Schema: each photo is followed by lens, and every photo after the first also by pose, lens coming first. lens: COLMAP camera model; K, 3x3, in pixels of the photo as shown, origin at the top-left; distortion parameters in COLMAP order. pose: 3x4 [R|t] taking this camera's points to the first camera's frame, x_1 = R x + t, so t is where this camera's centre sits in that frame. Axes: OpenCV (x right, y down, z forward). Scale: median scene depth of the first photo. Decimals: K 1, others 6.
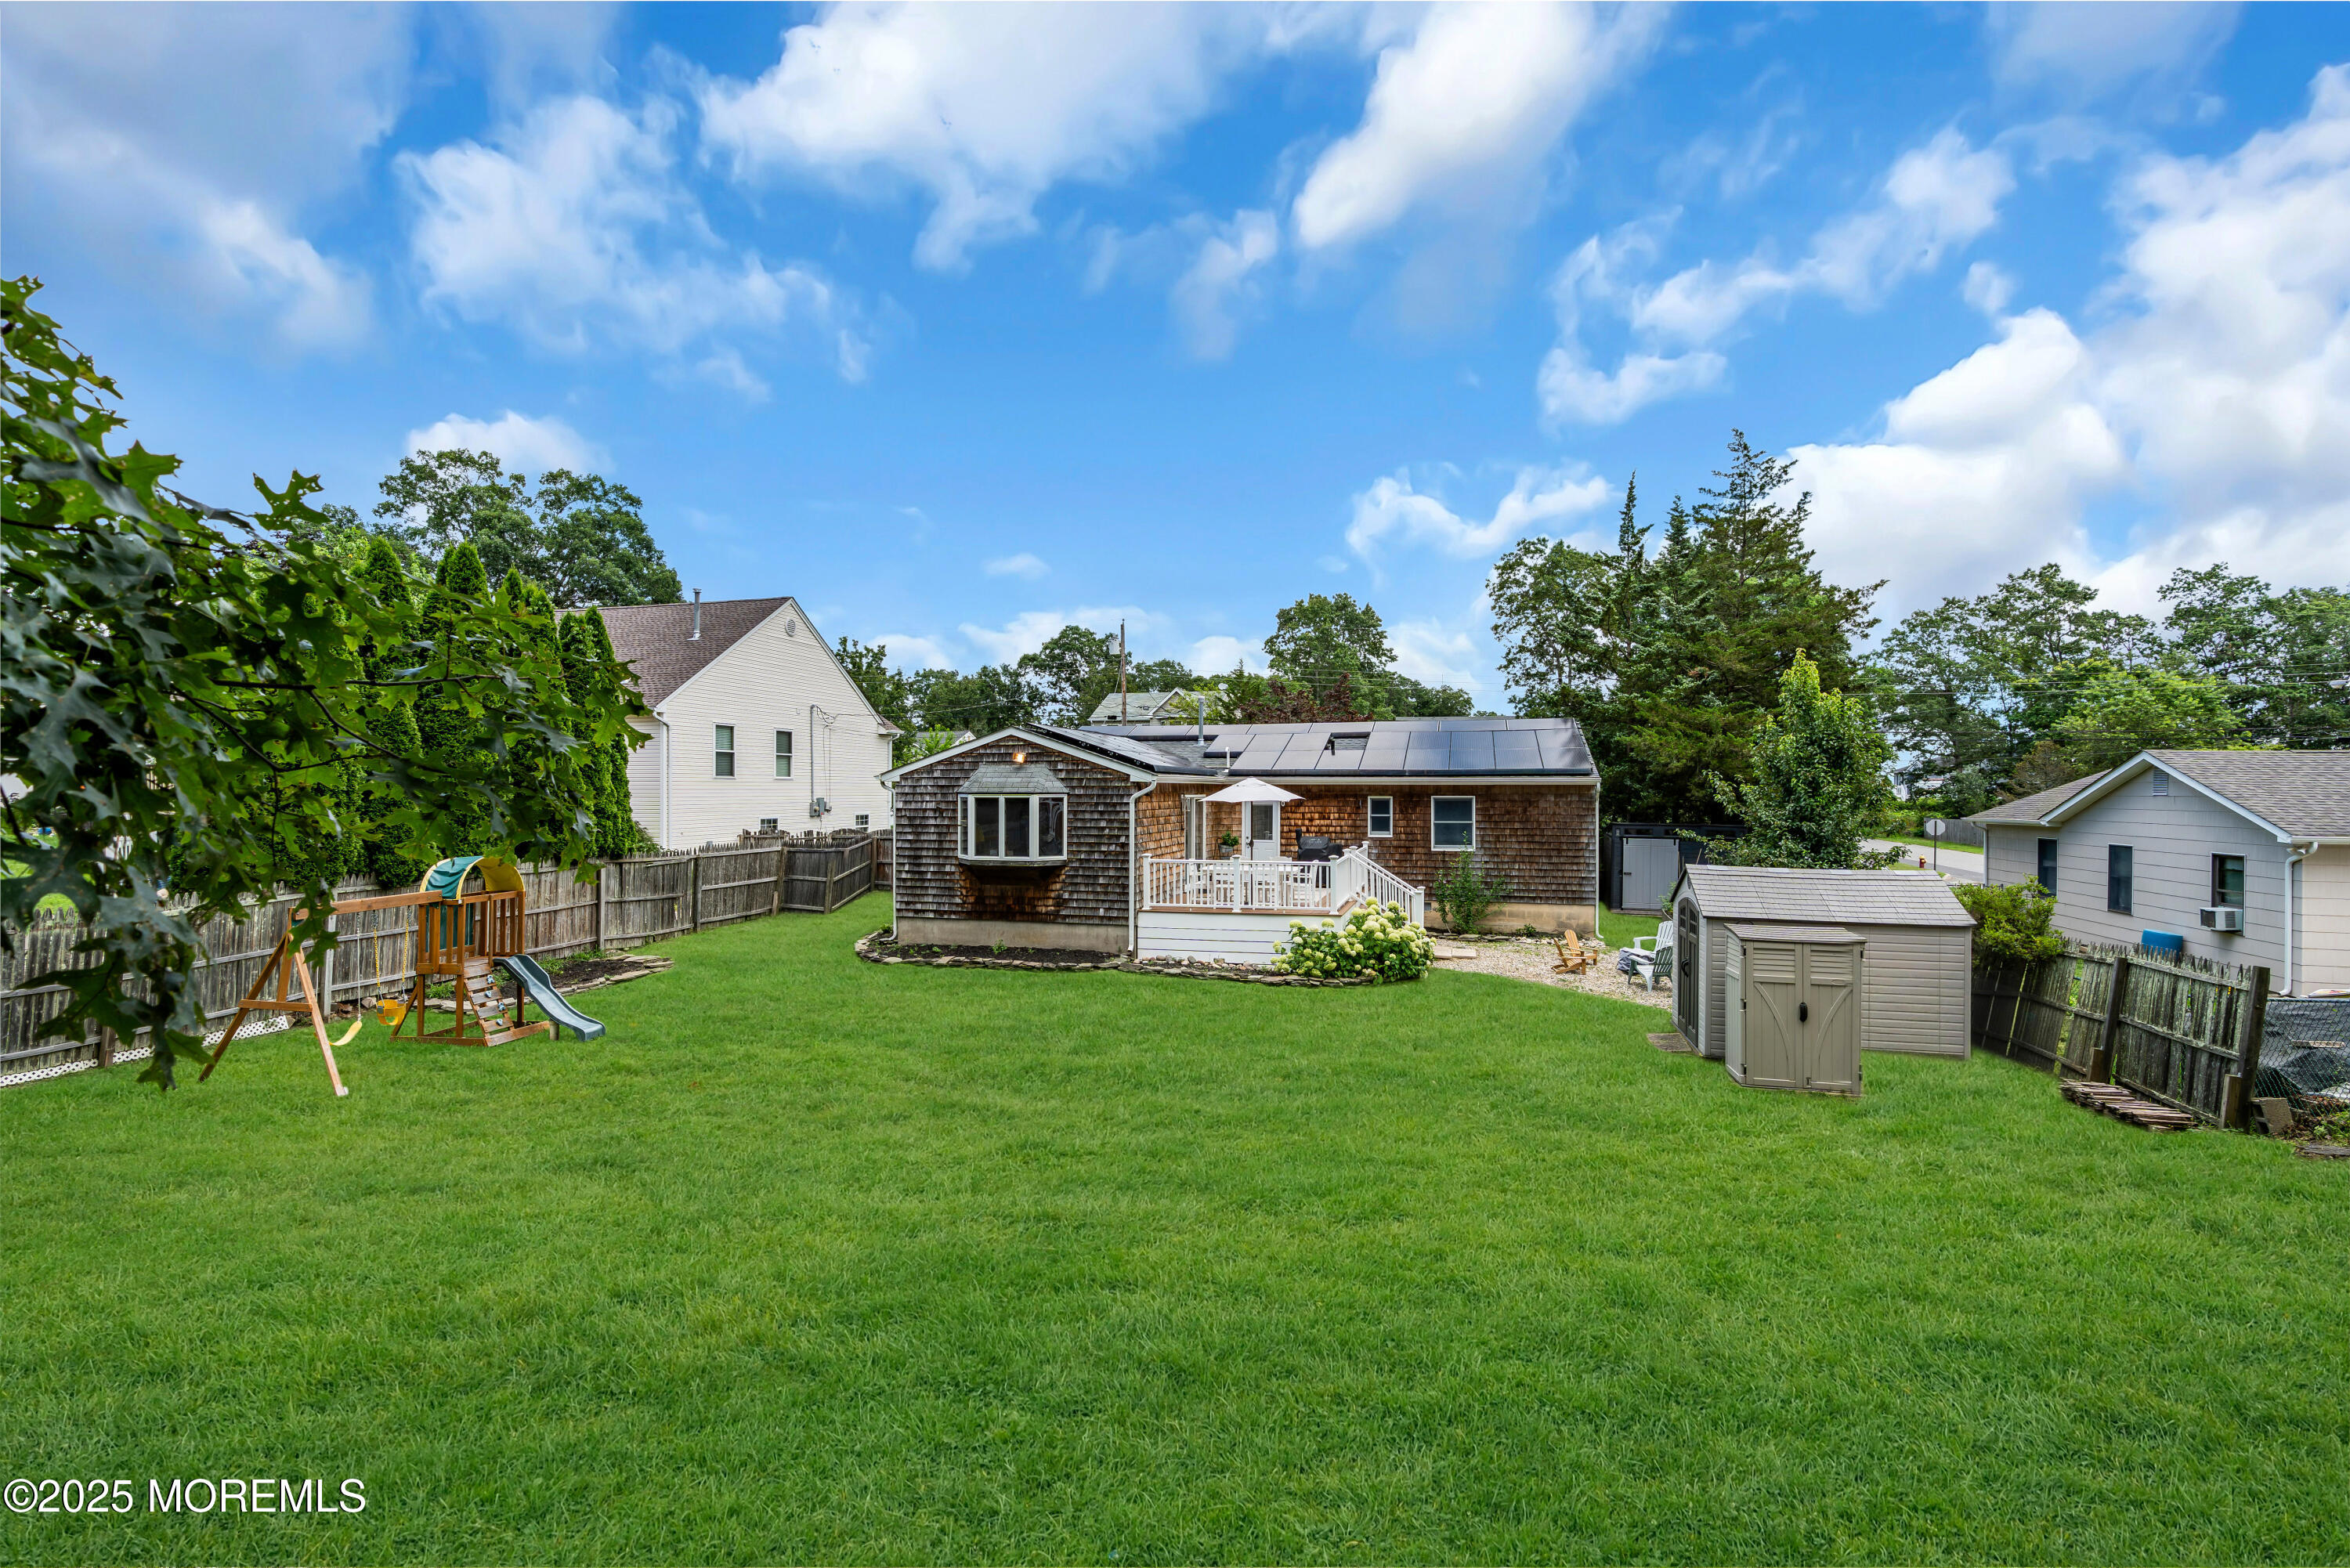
lens RADIAL K [[1053.8, 0, 1178.1], [0, 1053.8, 795.3], [0, 0, 1]] dist [-0.011141, 0.003217]
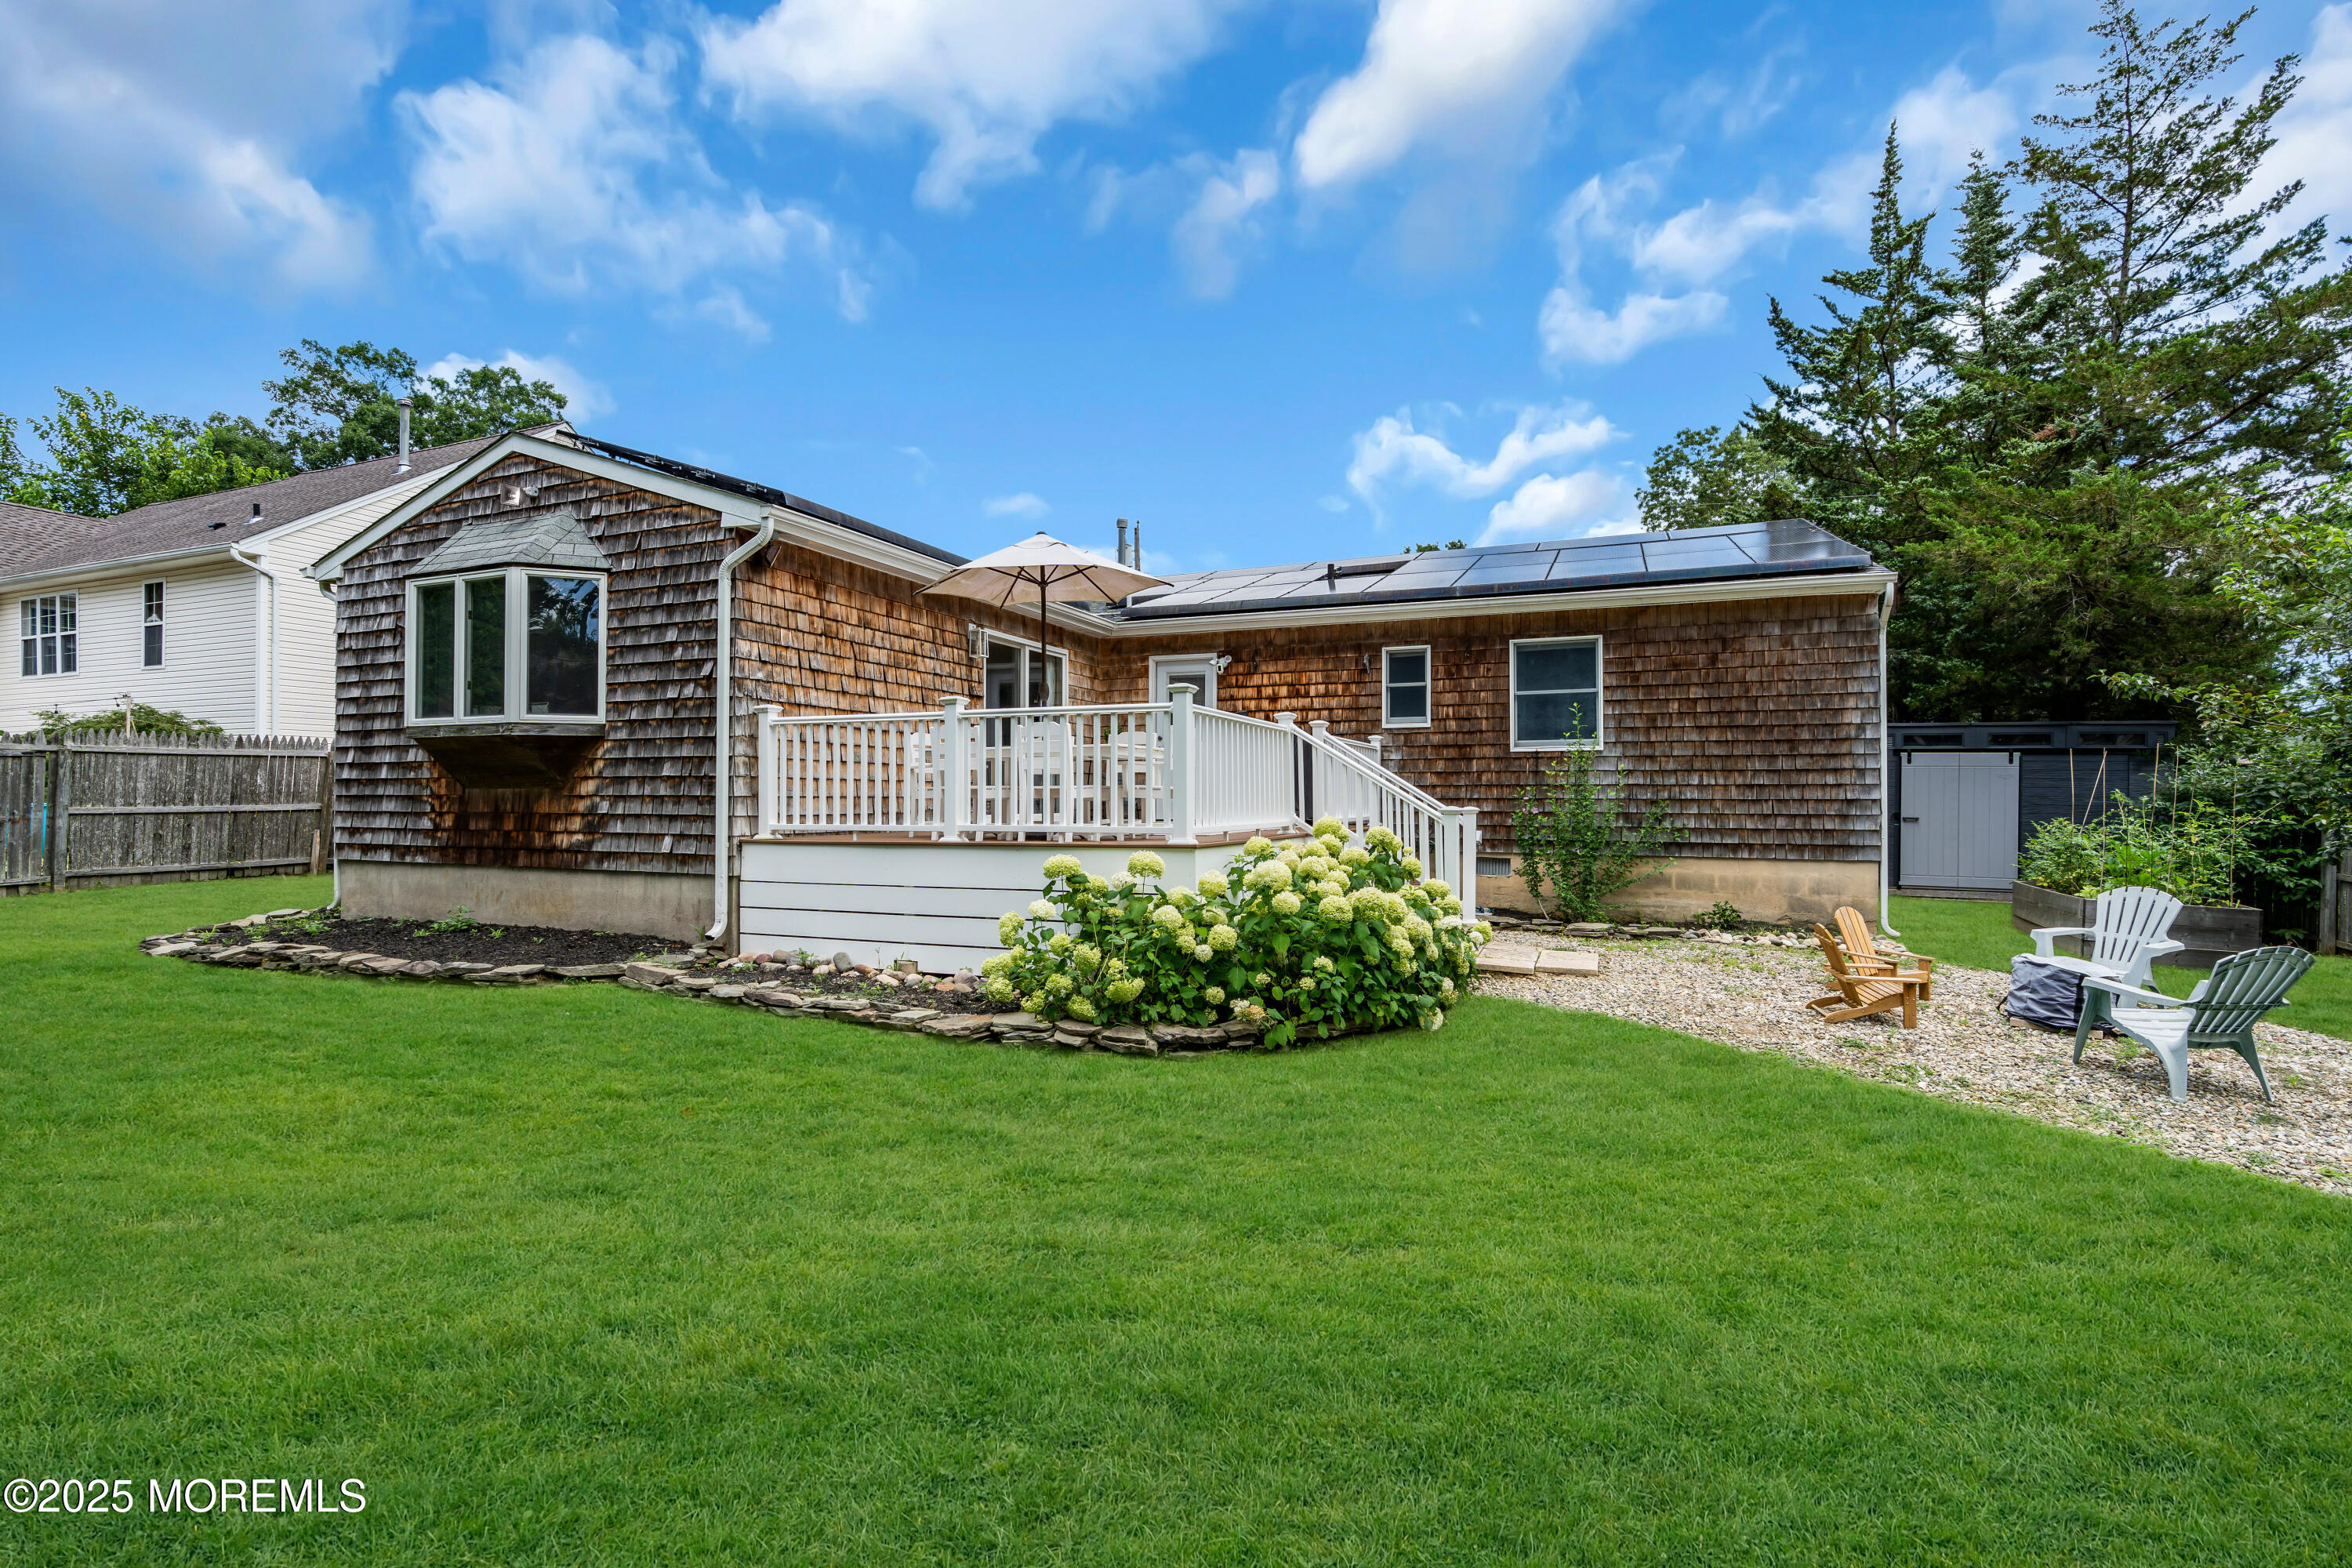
lens RADIAL K [[1054.8, 0, 1180.5], [0, 1054.8, 787.8], [0, 0, 1]] dist [-0.011141, 0.003217]
pose [[0.992098, -0.000469, -0.125467, 0.178530], [-0.001458, 0.999882, -0.015266, 0.091565], [0.125459, 0.015328, 0.991980, 0.590759]]
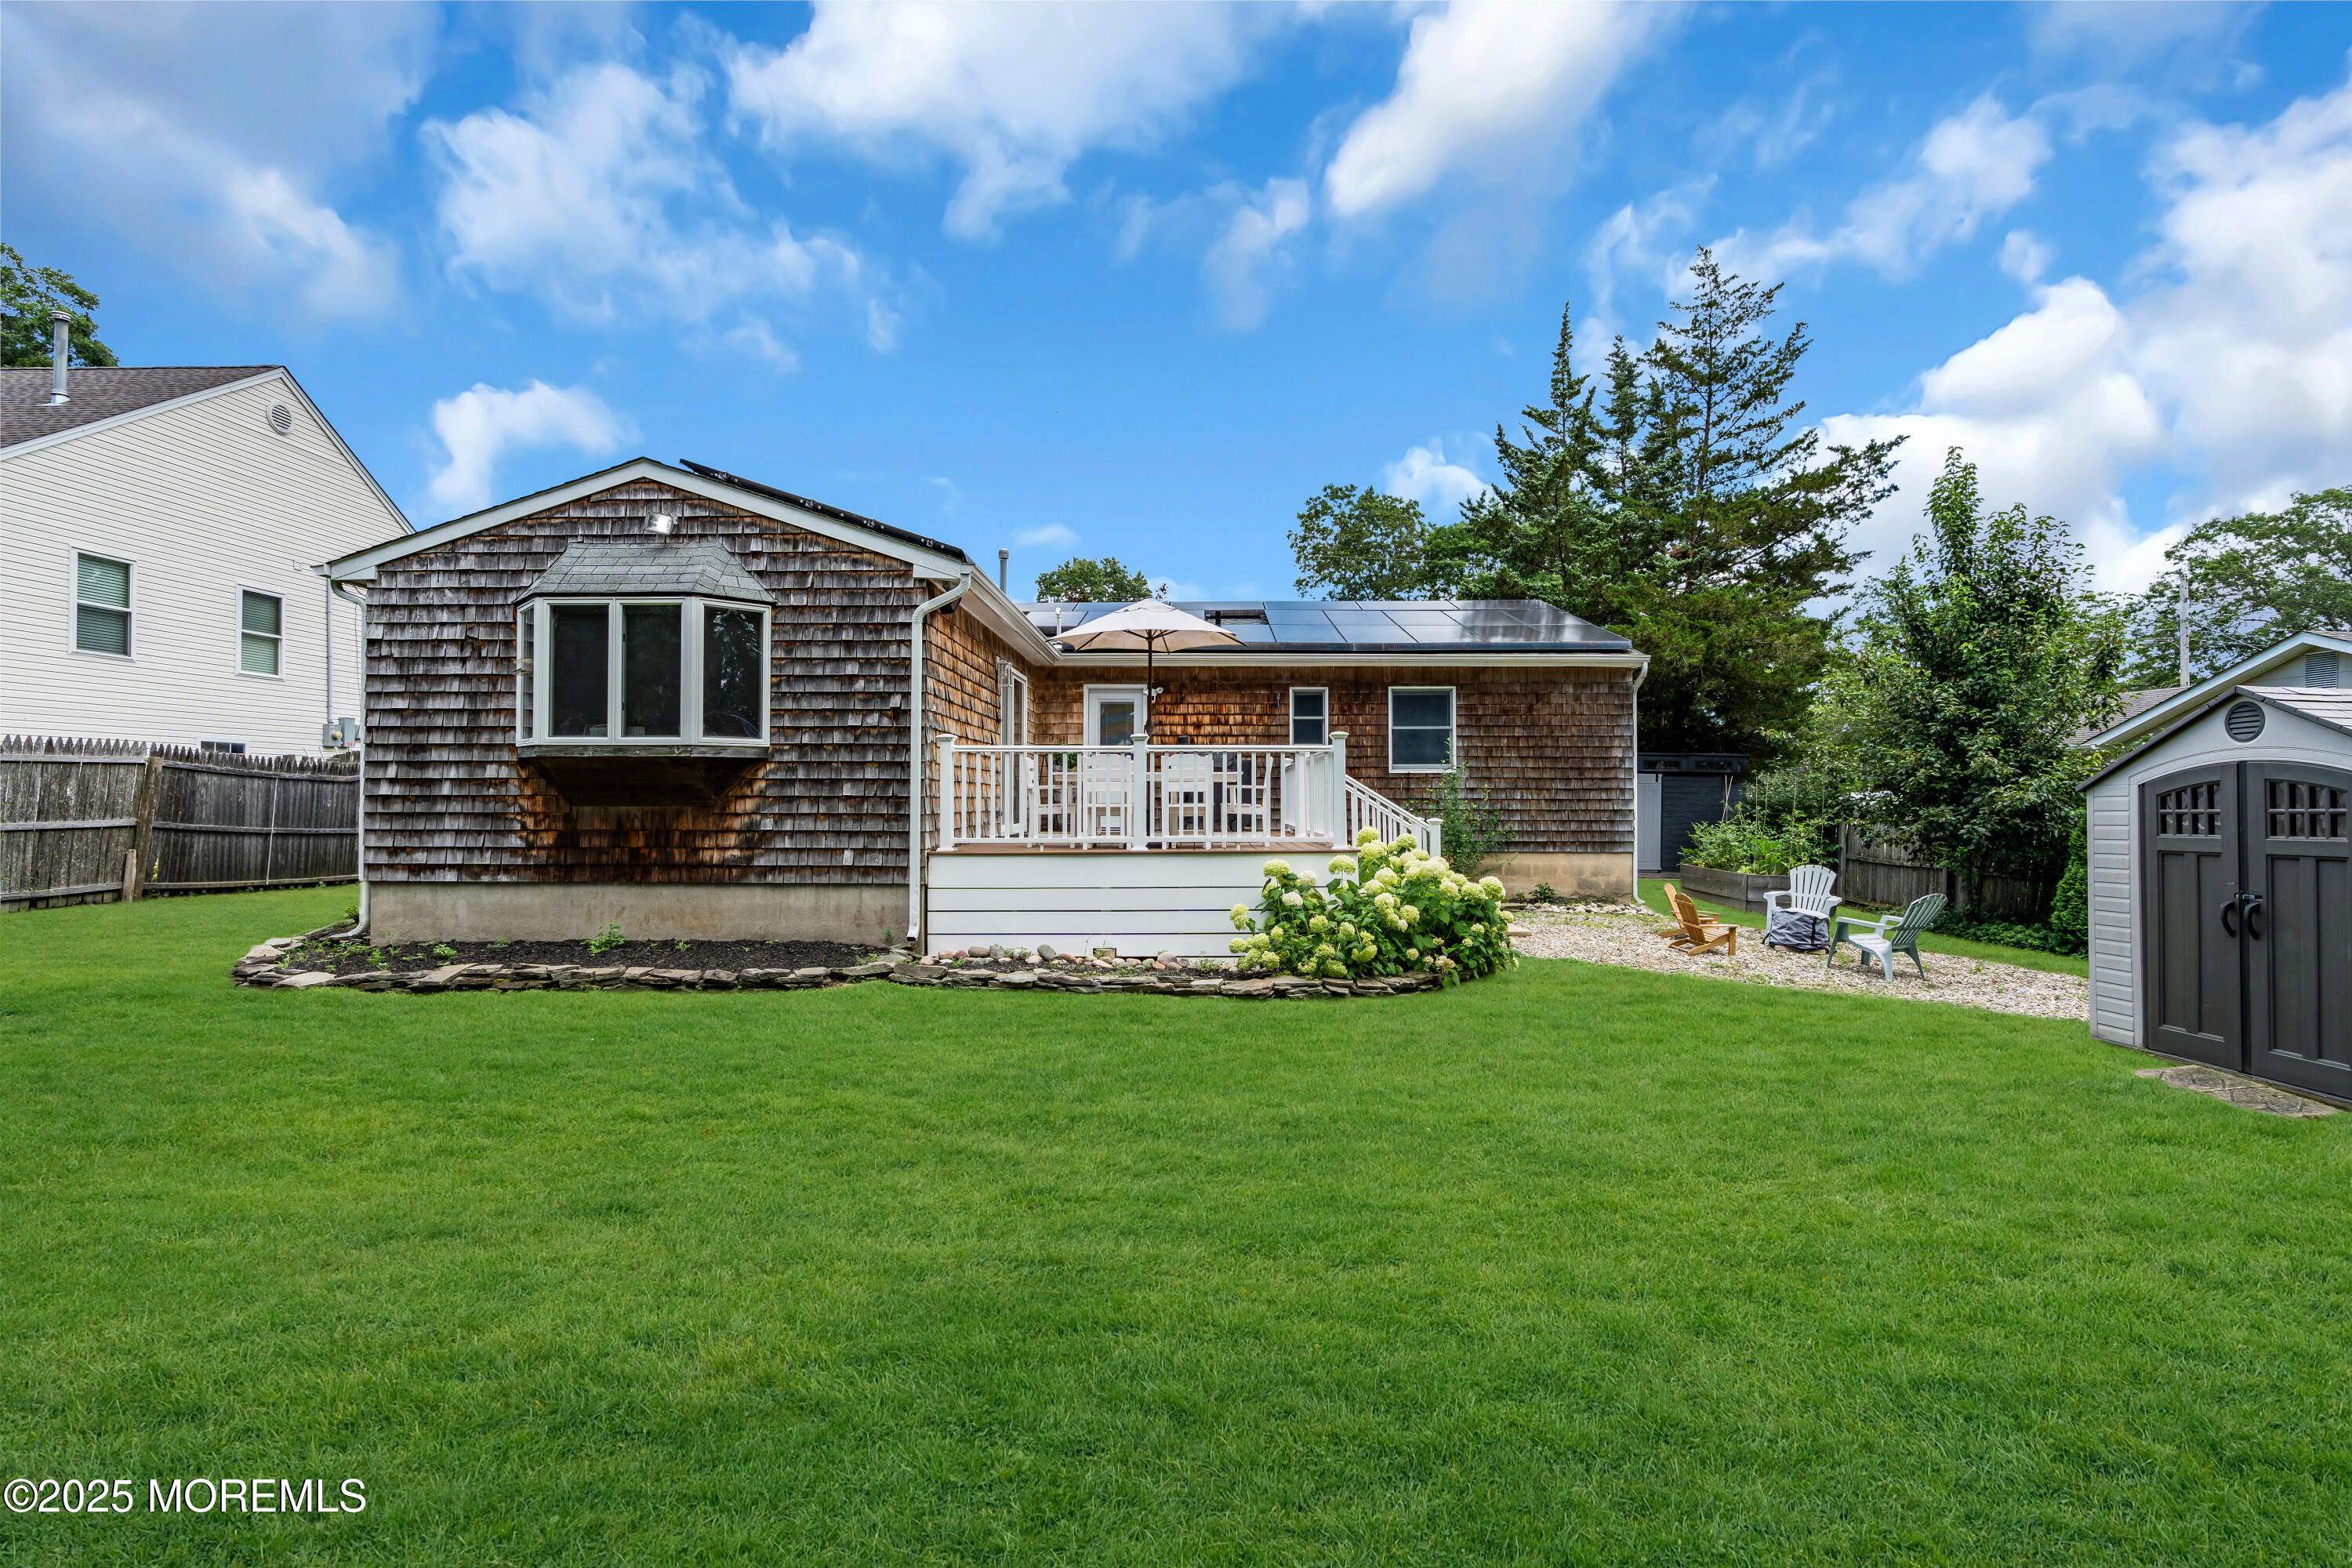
lens RADIAL K [[1054.8, 0, 1181.4], [0, 1054.8, 788.7], [0, 0, 1]] dist [-0.011141, 0.003217]
pose [[0.968959, 0.002970, 0.247202, -0.043749], [0.000542, 0.999900, -0.014139, 0.084379], [-0.247219, 0.013834, 0.968861, 0.496929]]
